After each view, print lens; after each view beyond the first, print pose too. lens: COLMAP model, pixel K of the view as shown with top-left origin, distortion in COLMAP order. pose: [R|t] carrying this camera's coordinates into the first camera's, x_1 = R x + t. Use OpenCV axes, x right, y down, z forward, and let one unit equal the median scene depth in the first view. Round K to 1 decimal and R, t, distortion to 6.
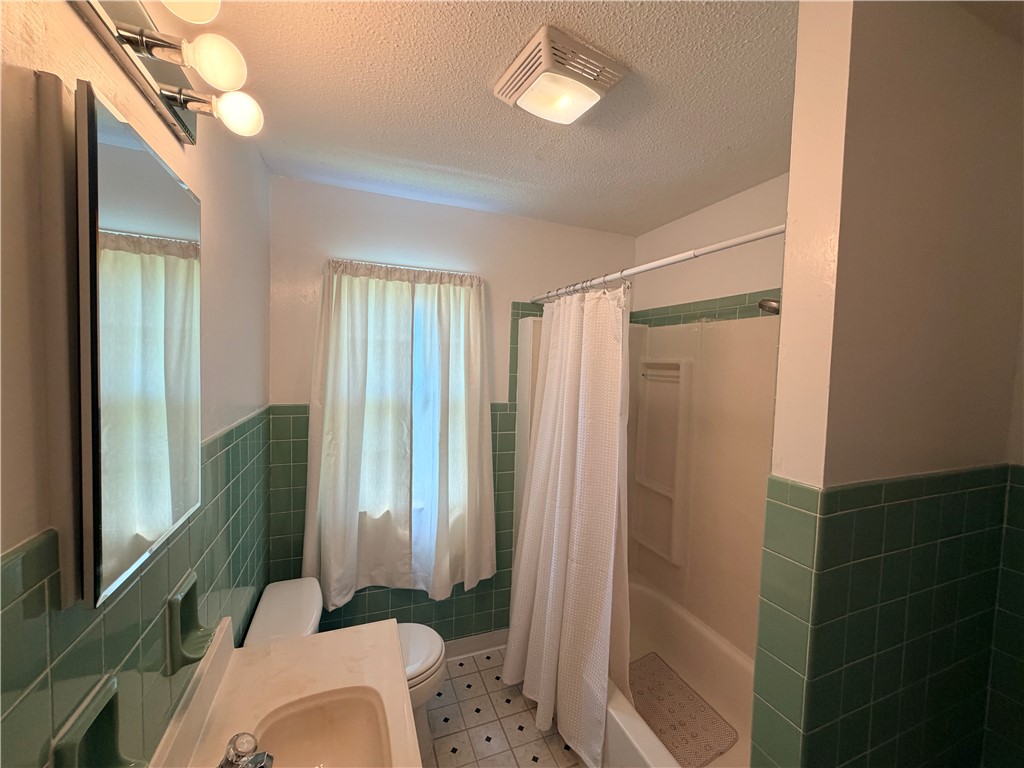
lens RADIAL K [[407.9, 0, 509.2], [0, 407.9, 385.2], [0, 0, 1]] dist [0.002052, 0.000234]
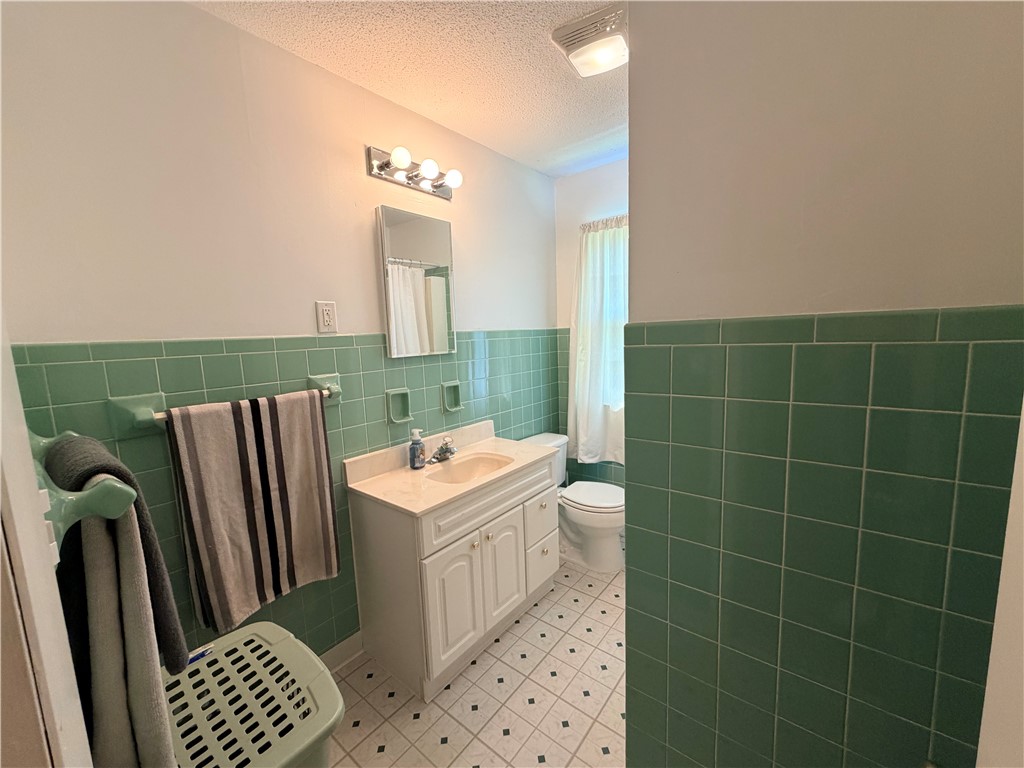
lens RADIAL K [[407.9, 0, 509.2], [0, 407.9, 385.2], [0, 0, 1]] dist [0.002052, 0.000234]
pose [[0.496692, 0.065925, -0.865419, 0.716447], [0.002629, 0.996992, 0.077457, 0.147164], [0.867923, -0.040748, 0.495025, 0.037334]]
